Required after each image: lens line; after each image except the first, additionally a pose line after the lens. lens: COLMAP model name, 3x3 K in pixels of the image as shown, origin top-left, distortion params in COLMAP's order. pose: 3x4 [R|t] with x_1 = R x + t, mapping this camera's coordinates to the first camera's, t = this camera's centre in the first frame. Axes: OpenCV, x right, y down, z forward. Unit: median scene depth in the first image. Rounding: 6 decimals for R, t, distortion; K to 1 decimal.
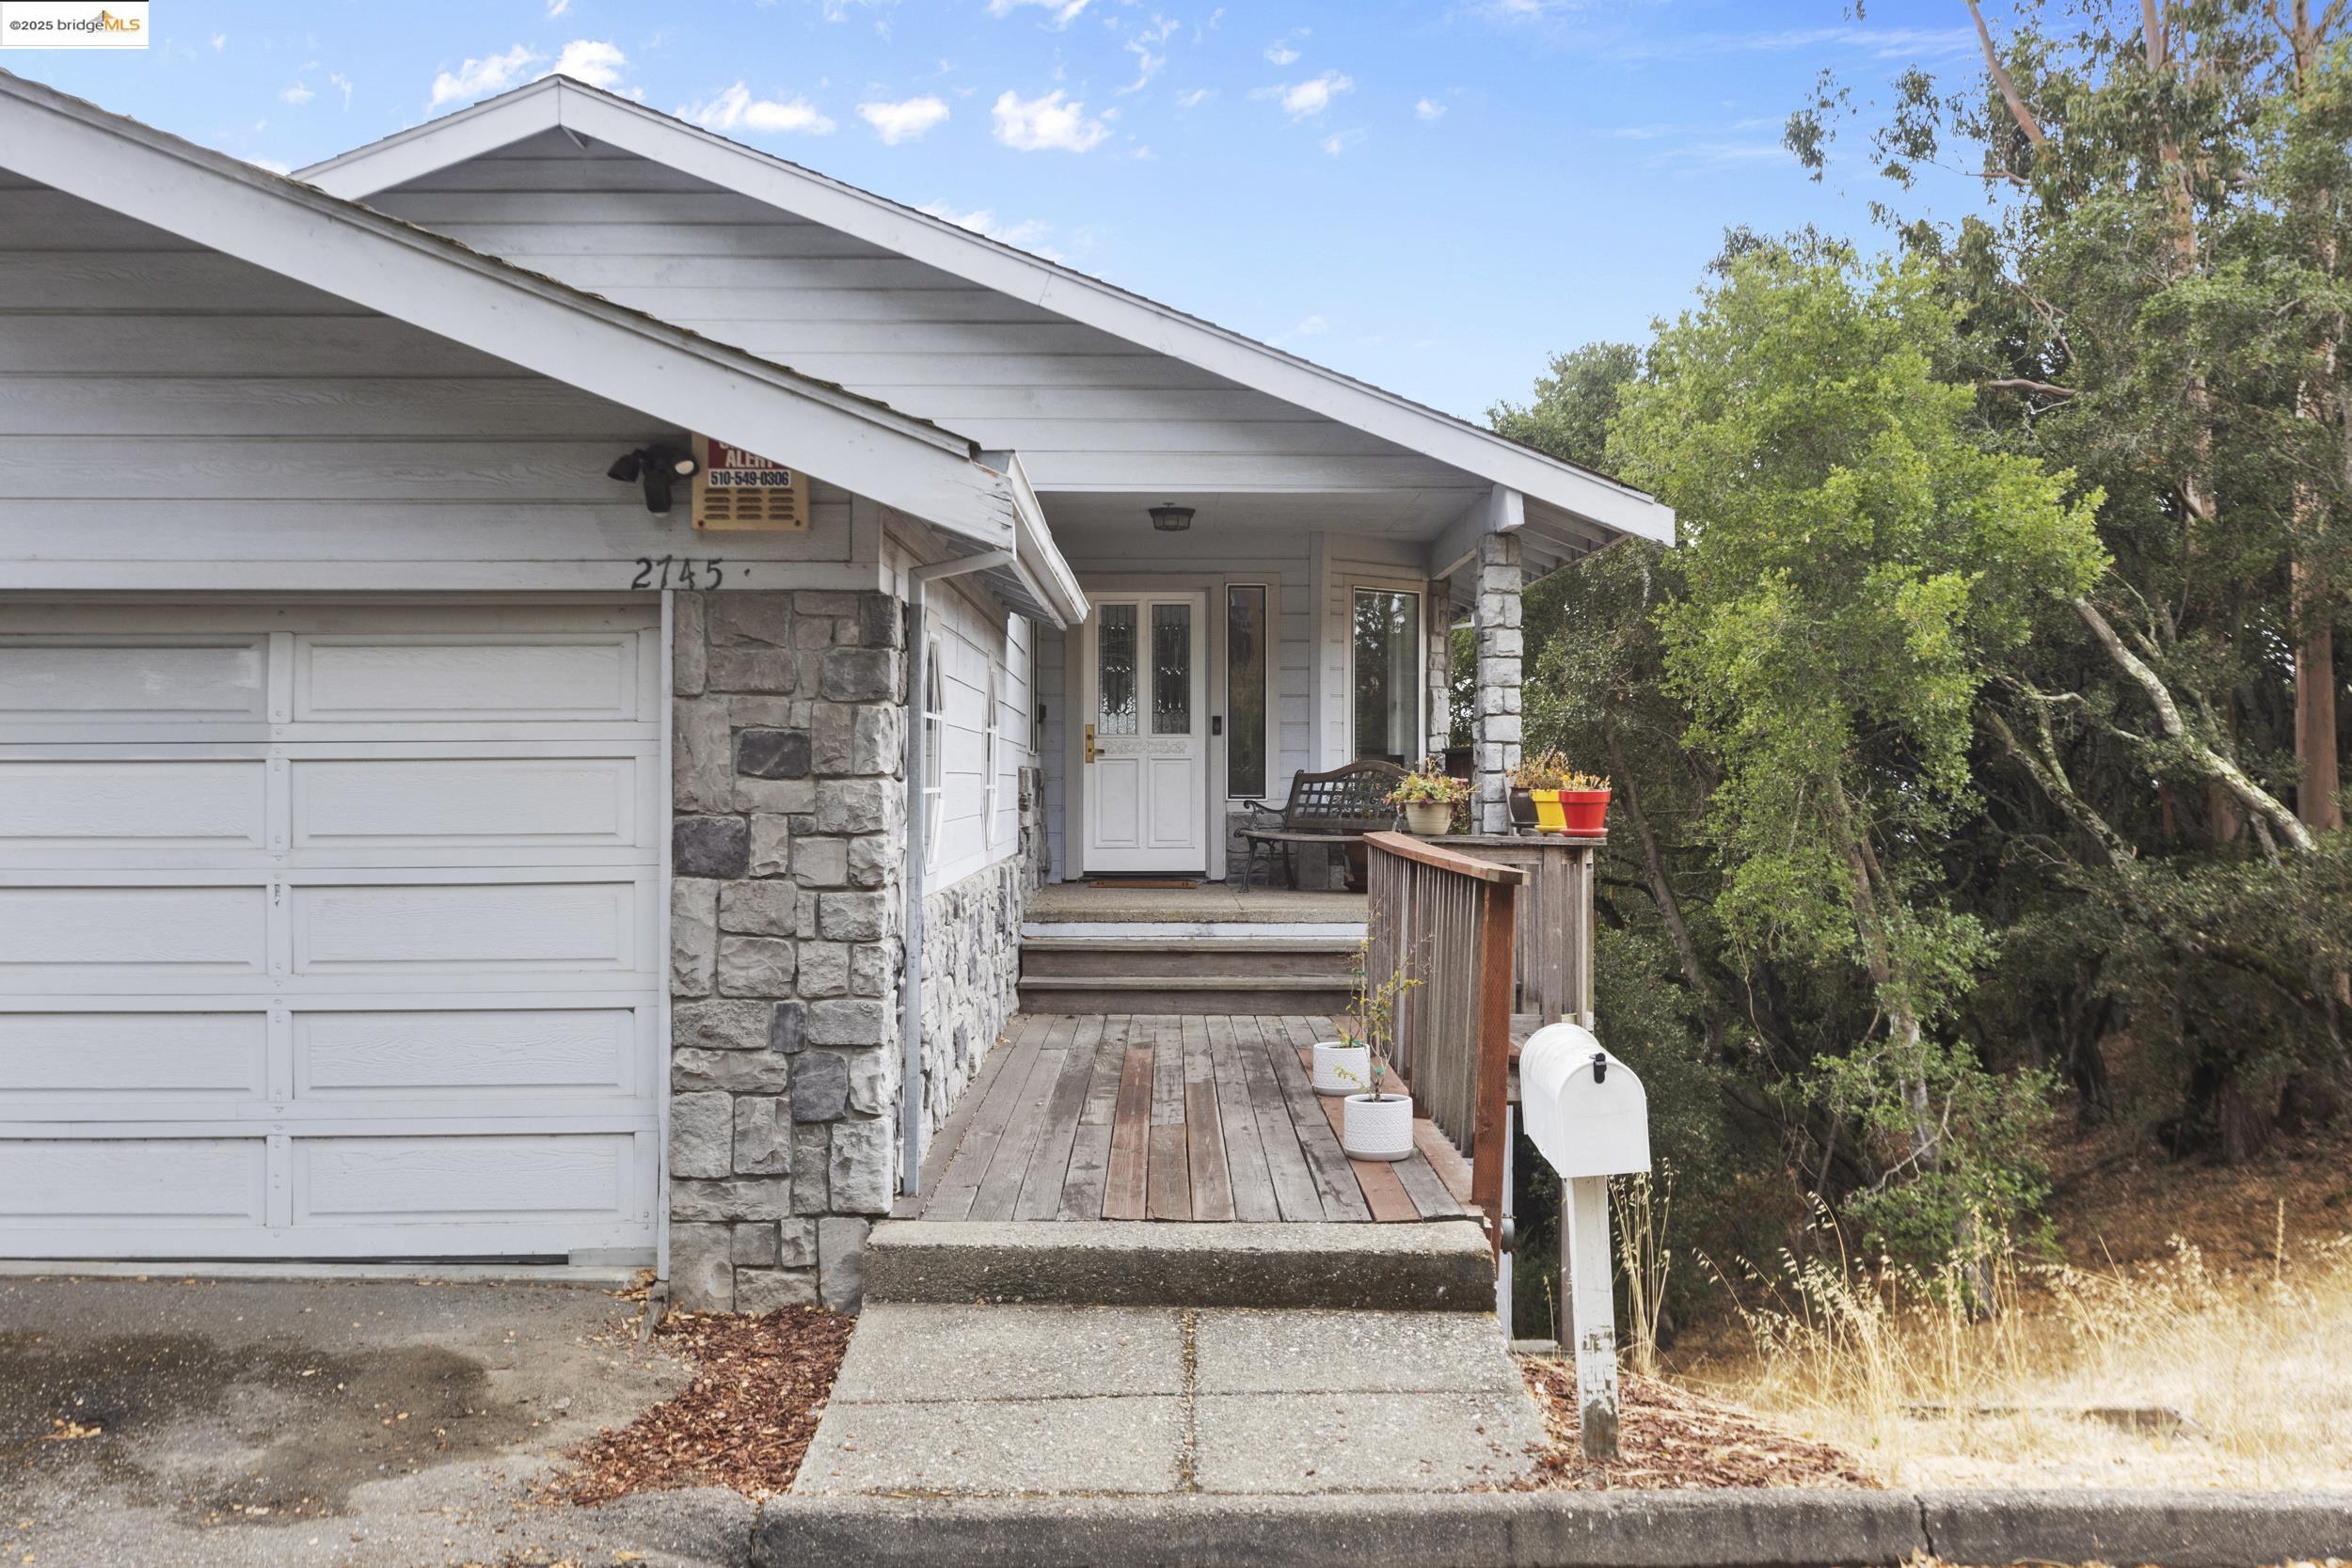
lens RADIAL K [[2367.8, 0, 1176.6], [0, 2367.8, 784.2], [0, 0, 1]] dist [0.001820, 0.000000]
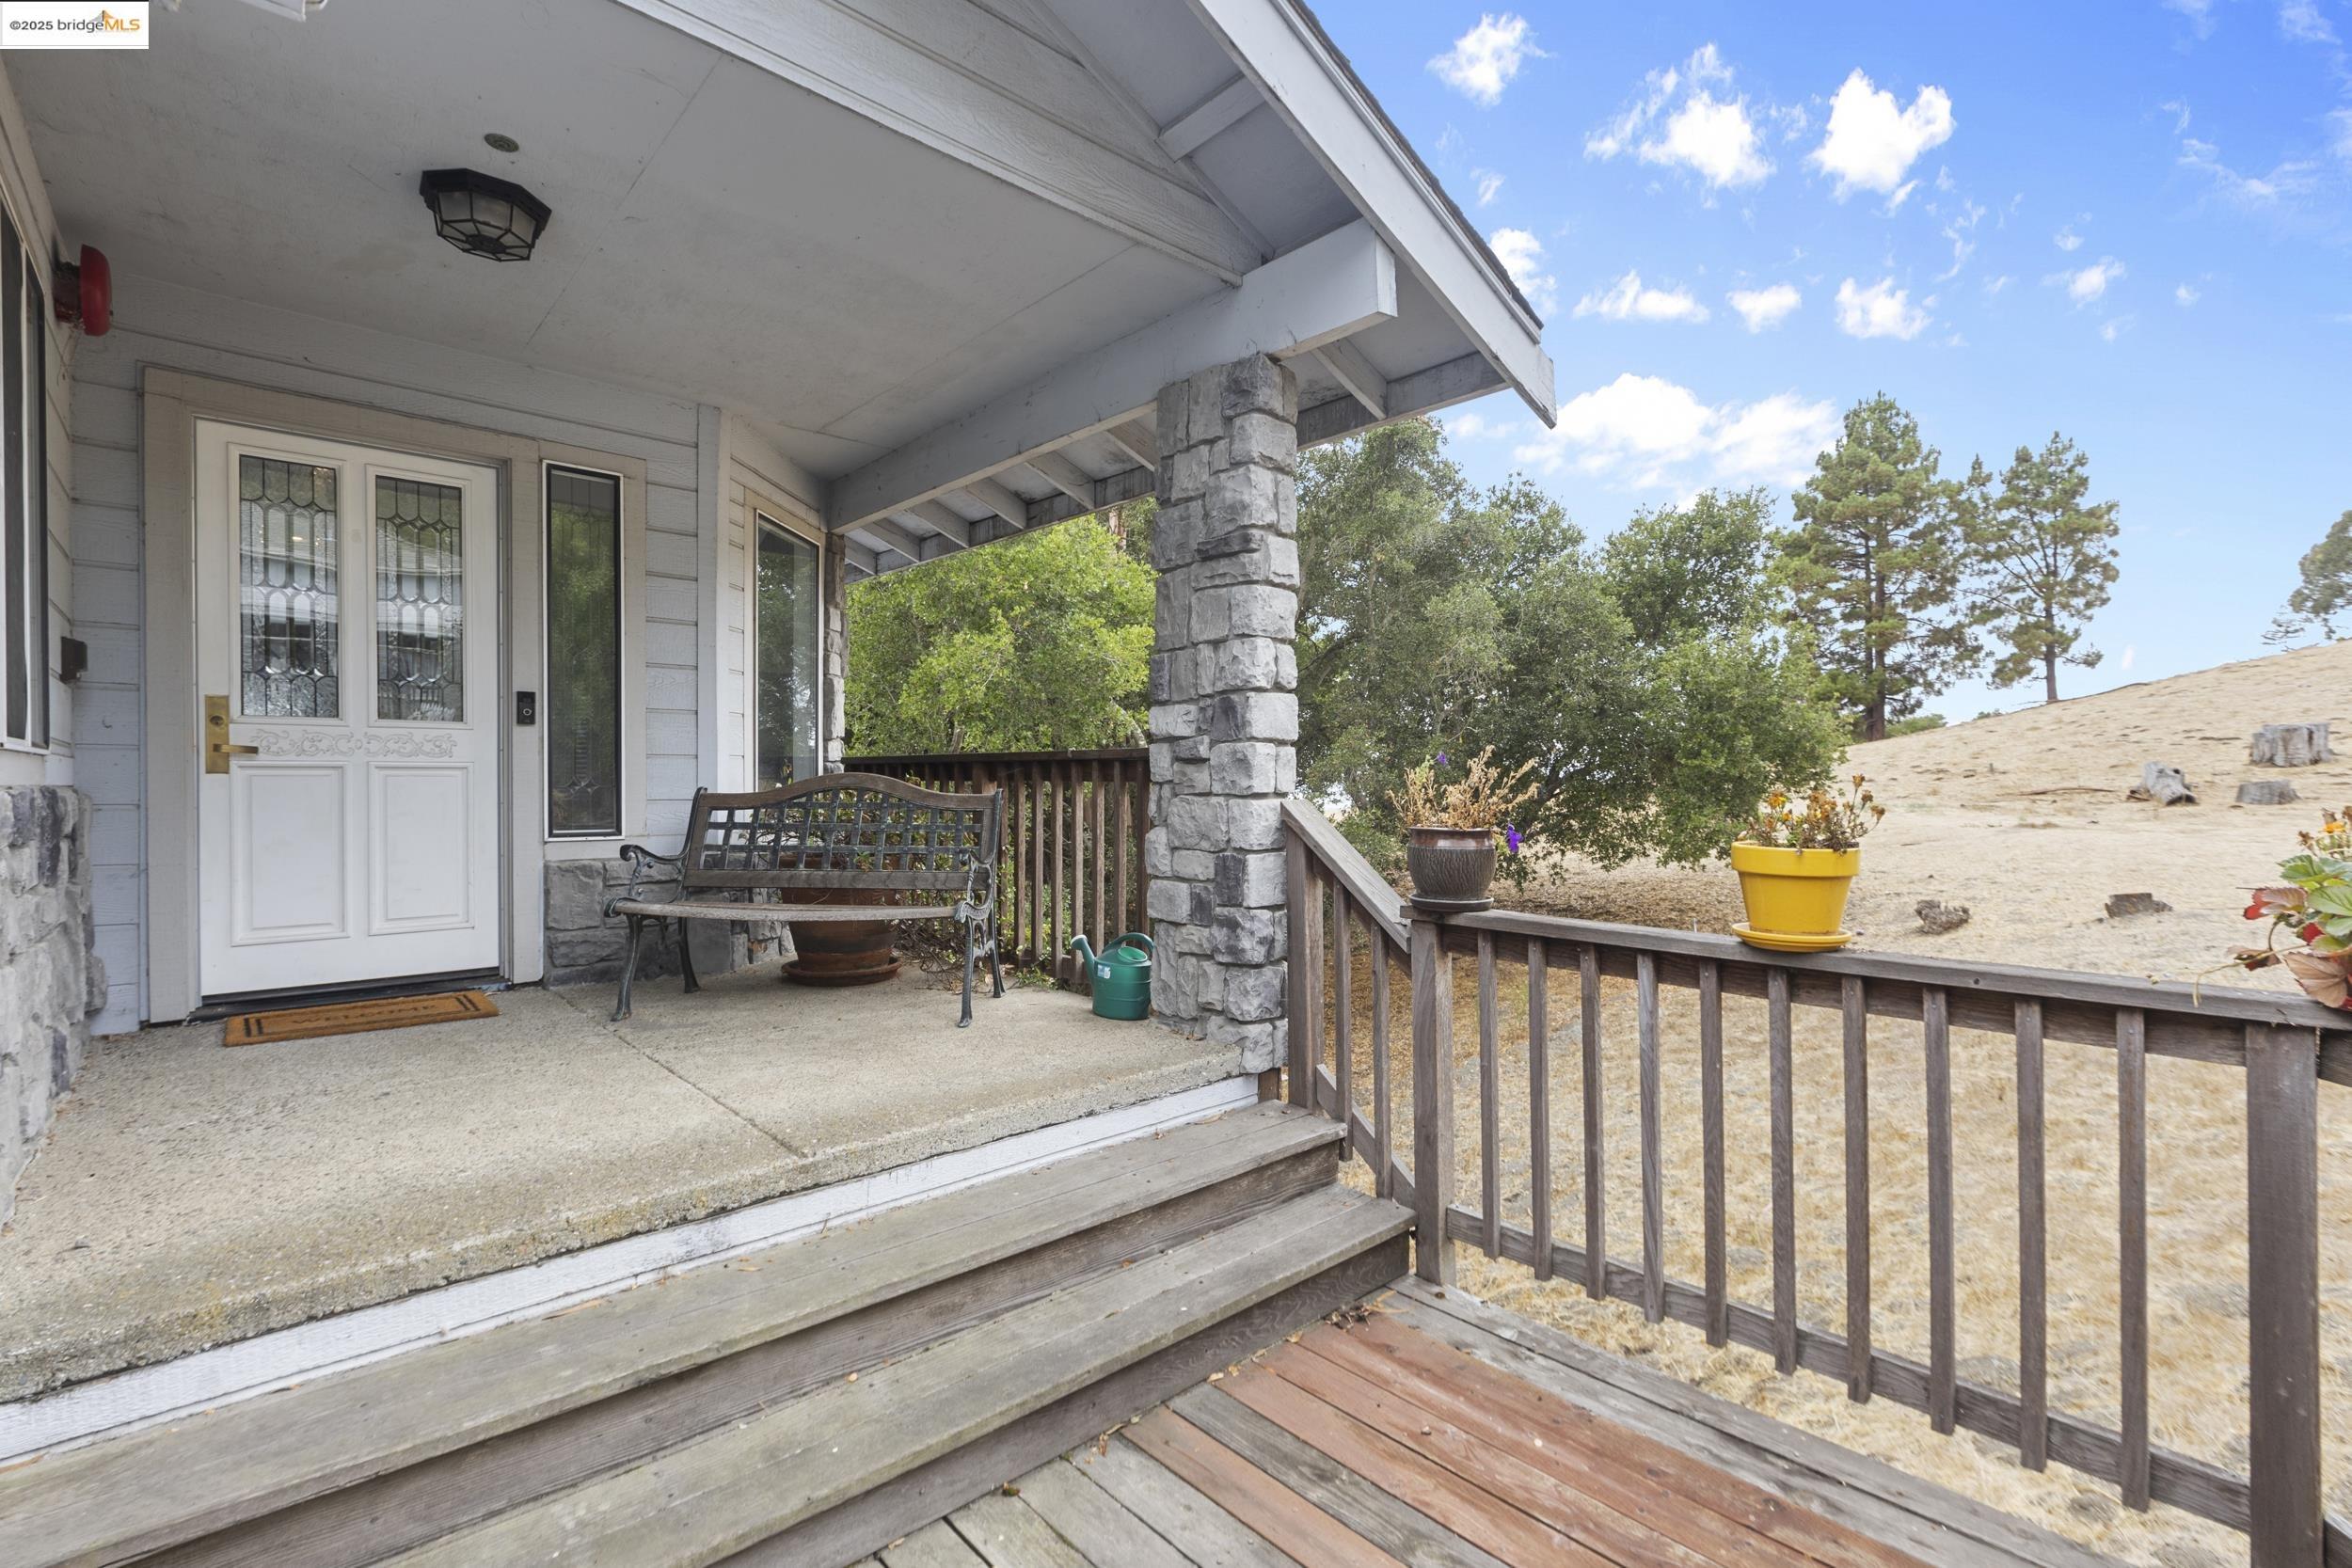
lens RADIAL K [[1045.8, 0, 1188.5], [0, 1045.8, 791.9], [0, 0, 1]] dist [0.000350, 0.000409]
pose [[0.737904, -0.005943, 0.674880, -0.034721], [0.001193, 0.999971, 0.007501, -0.006645], [-0.674905, -0.004730, 0.737890, 0.710253]]
